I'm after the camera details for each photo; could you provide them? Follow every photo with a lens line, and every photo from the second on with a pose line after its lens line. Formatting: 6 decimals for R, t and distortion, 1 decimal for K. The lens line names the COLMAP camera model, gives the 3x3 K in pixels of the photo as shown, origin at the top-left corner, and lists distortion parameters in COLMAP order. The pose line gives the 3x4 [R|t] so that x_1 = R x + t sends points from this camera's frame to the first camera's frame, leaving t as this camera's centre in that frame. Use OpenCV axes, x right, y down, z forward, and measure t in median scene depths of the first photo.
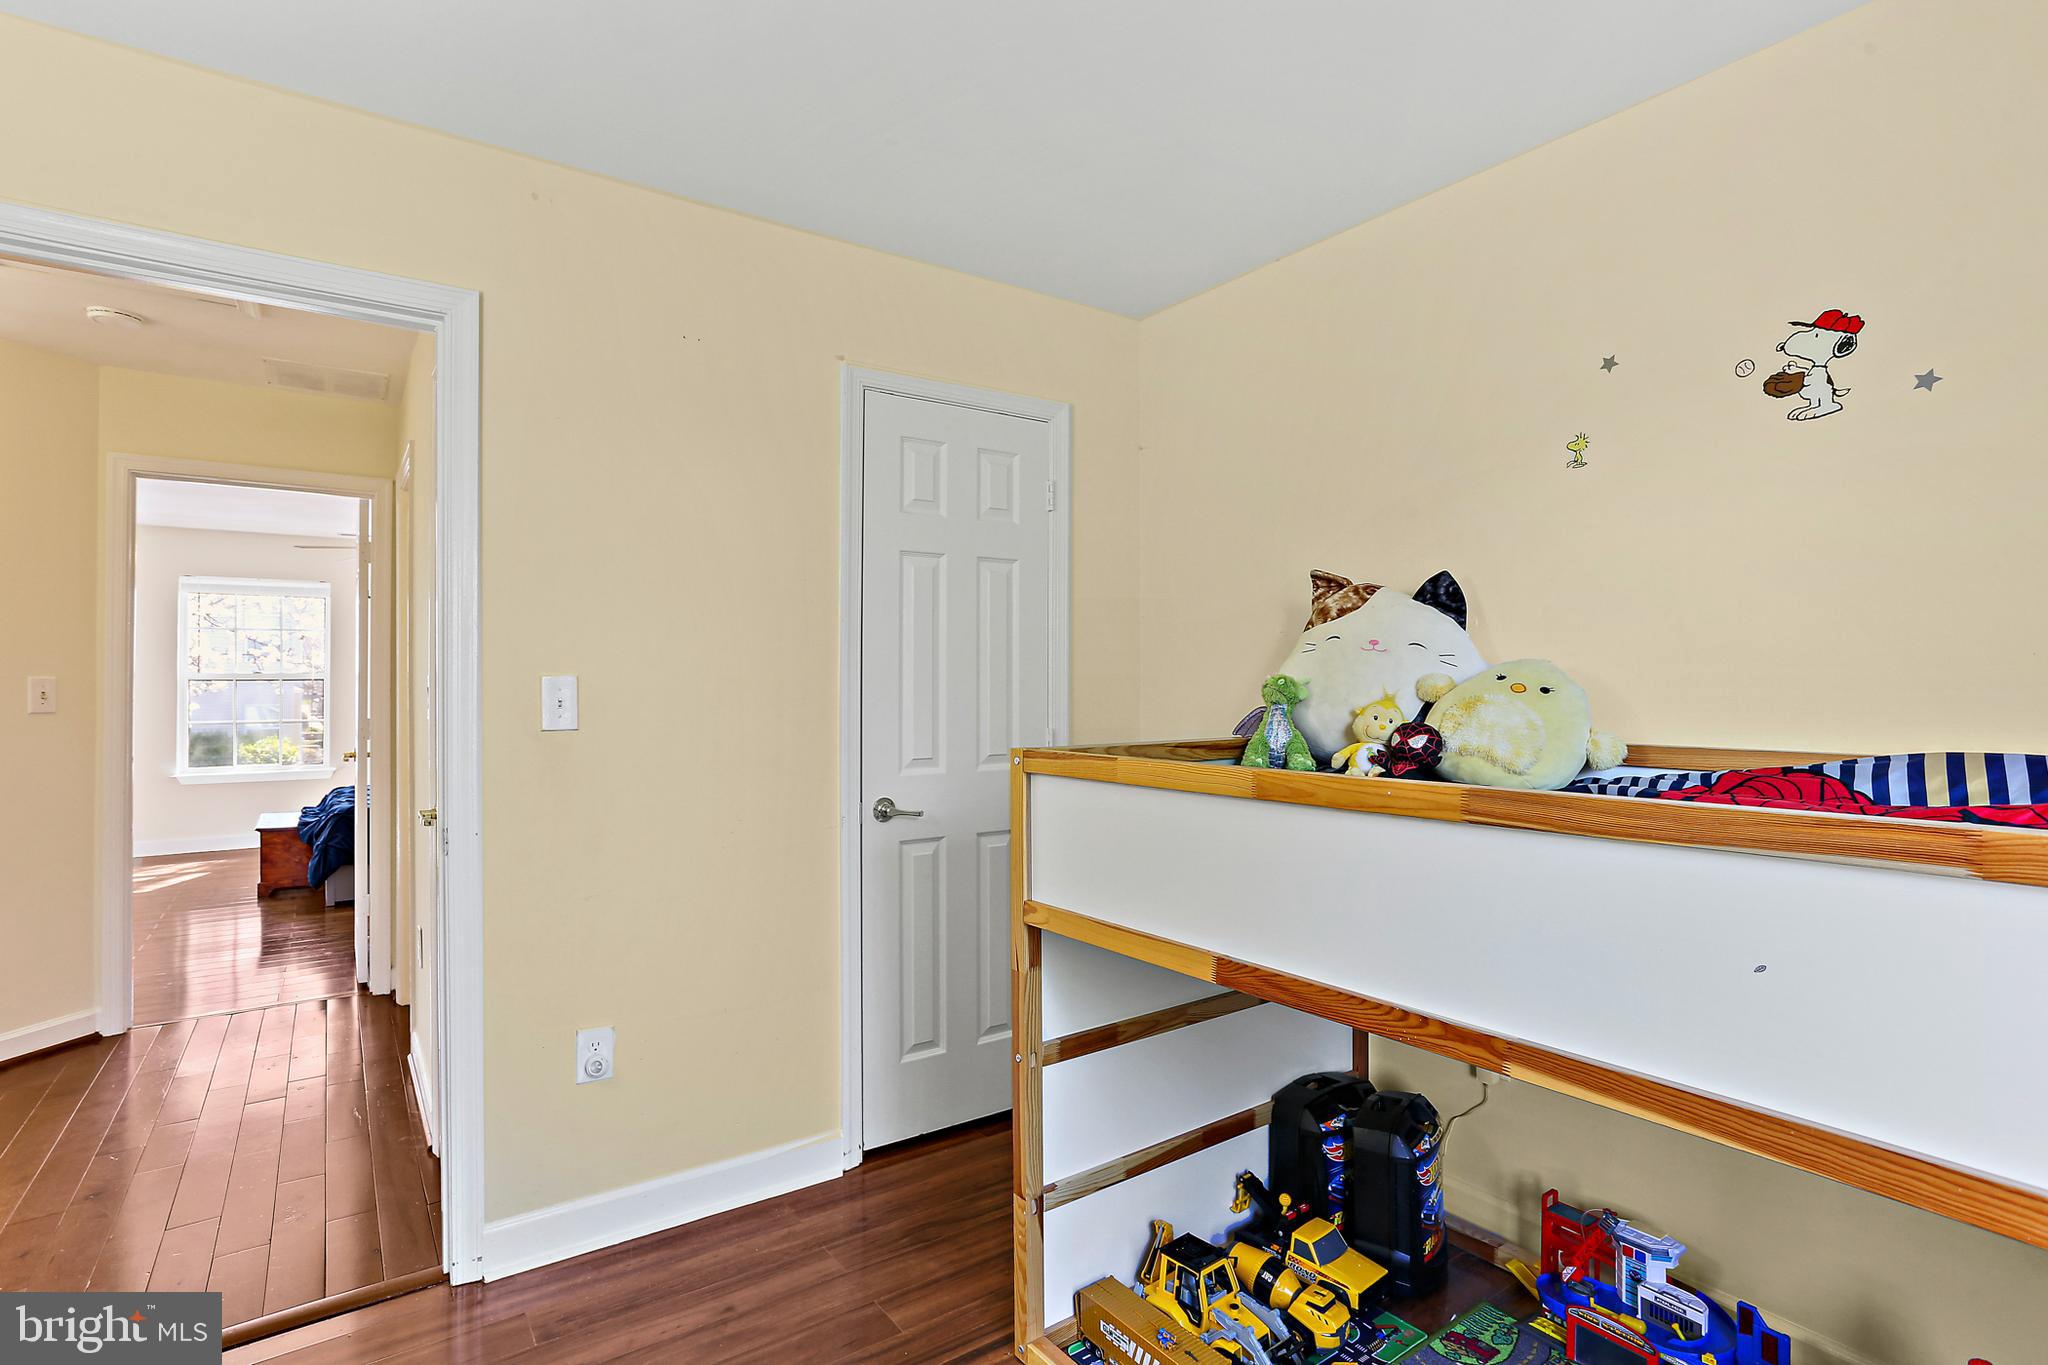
lens RADIAL K [[989.3, 0, 1026.8], [0, 989.3, 678.6], [0, 0, 1]] dist [-0.039980, 0.022451]
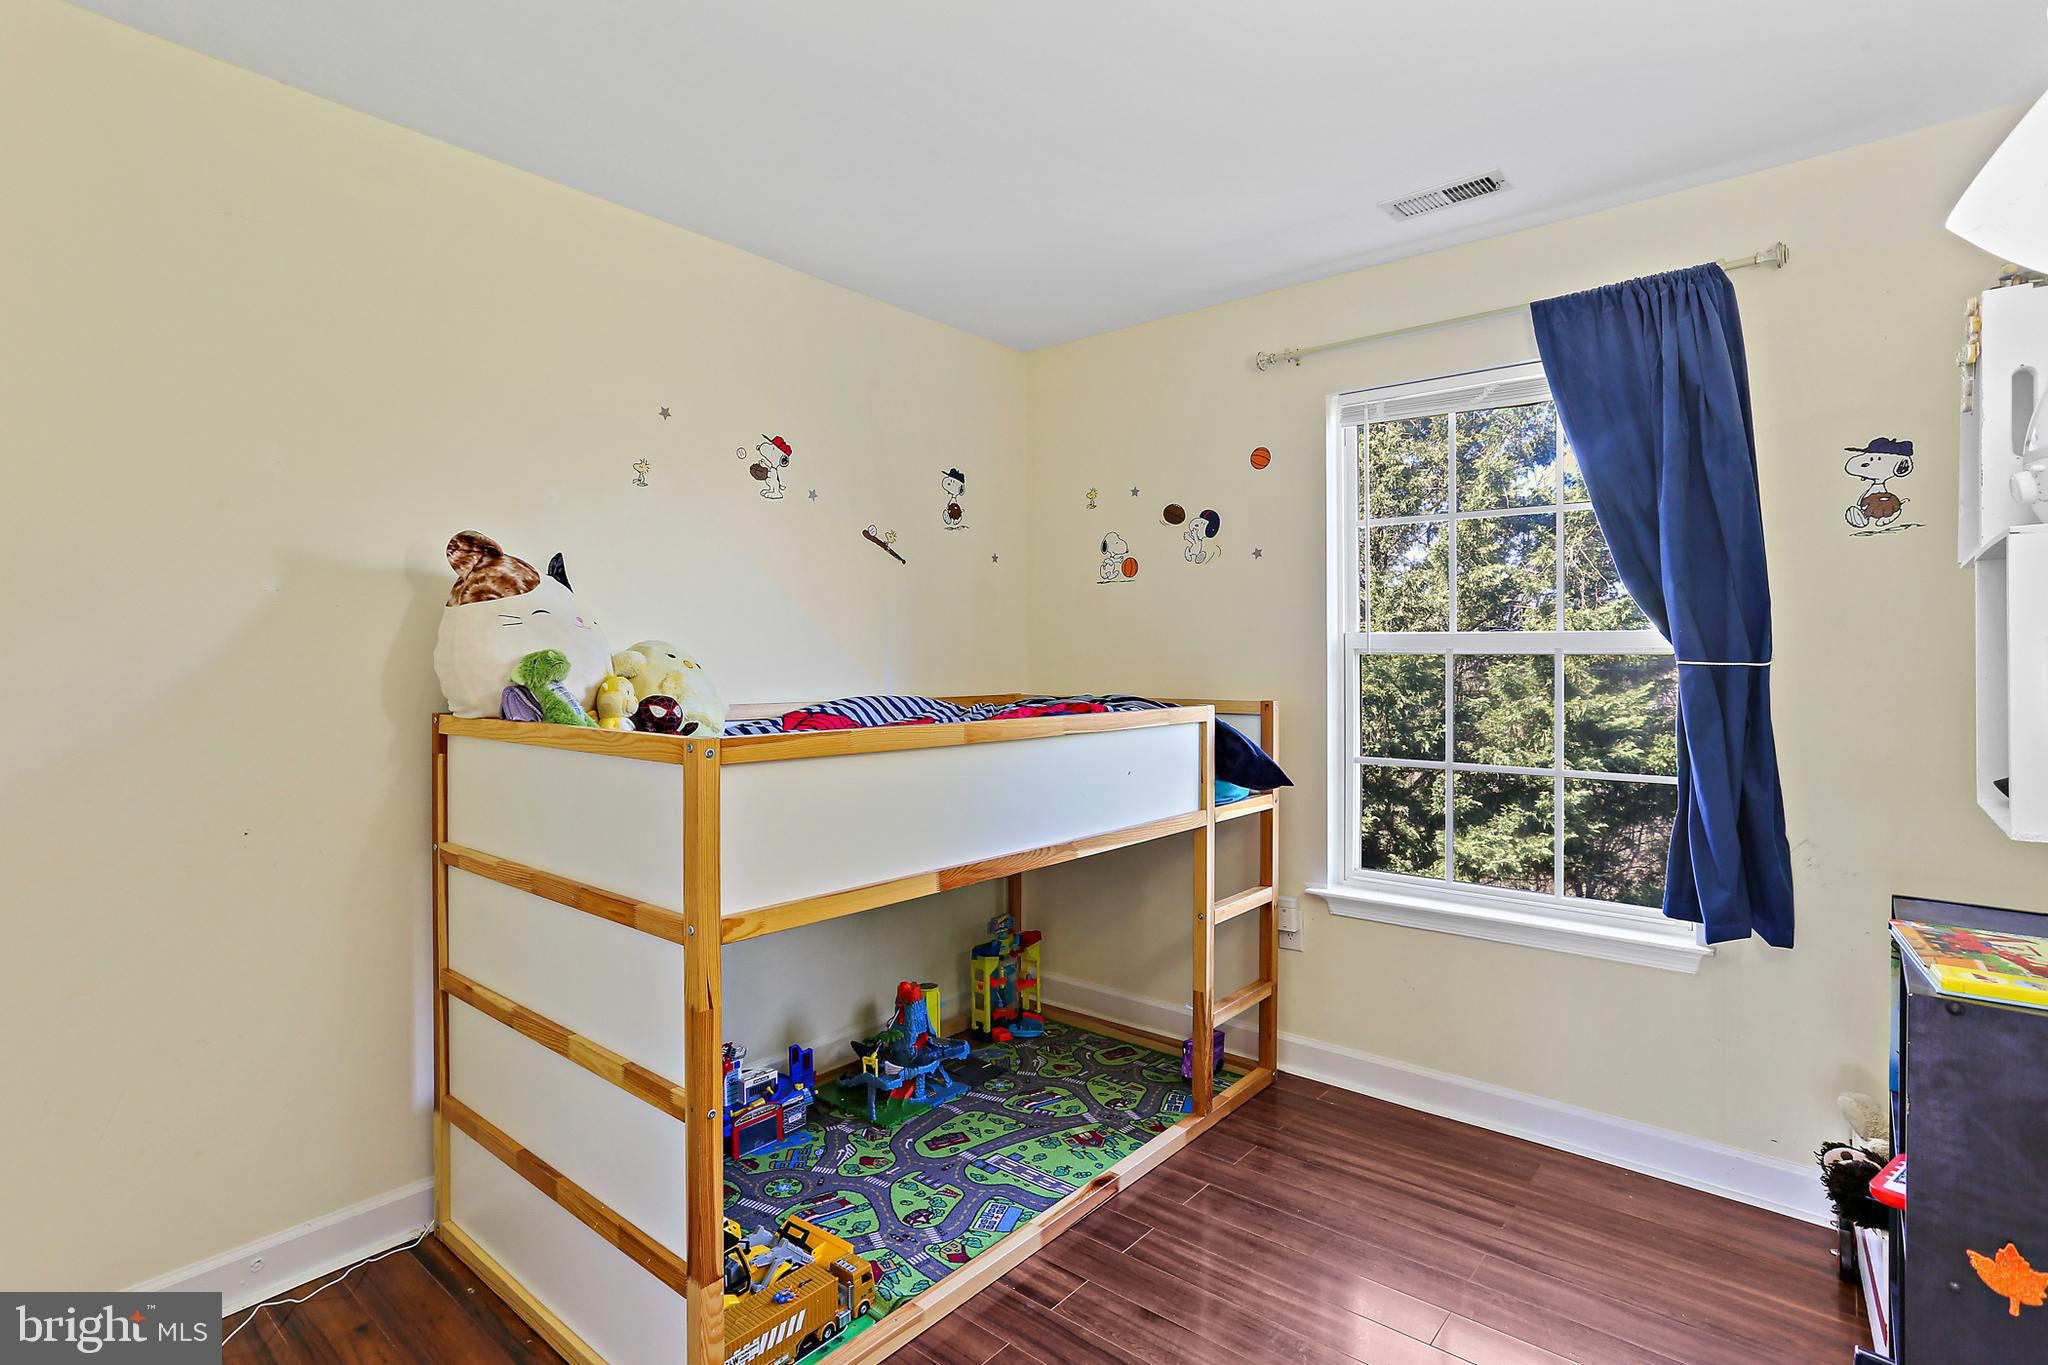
lens RADIAL K [[989.3, 0, 1028.4], [0, 989.3, 672.1], [0, 0, 1]] dist [-0.039980, 0.022451]
pose [[-0.247750, -0.007511, 0.968795, -0.889185], [0.001176, 0.999967, 0.008054, 0.009475], [-0.968823, 0.003134, -0.247733, 0.985938]]
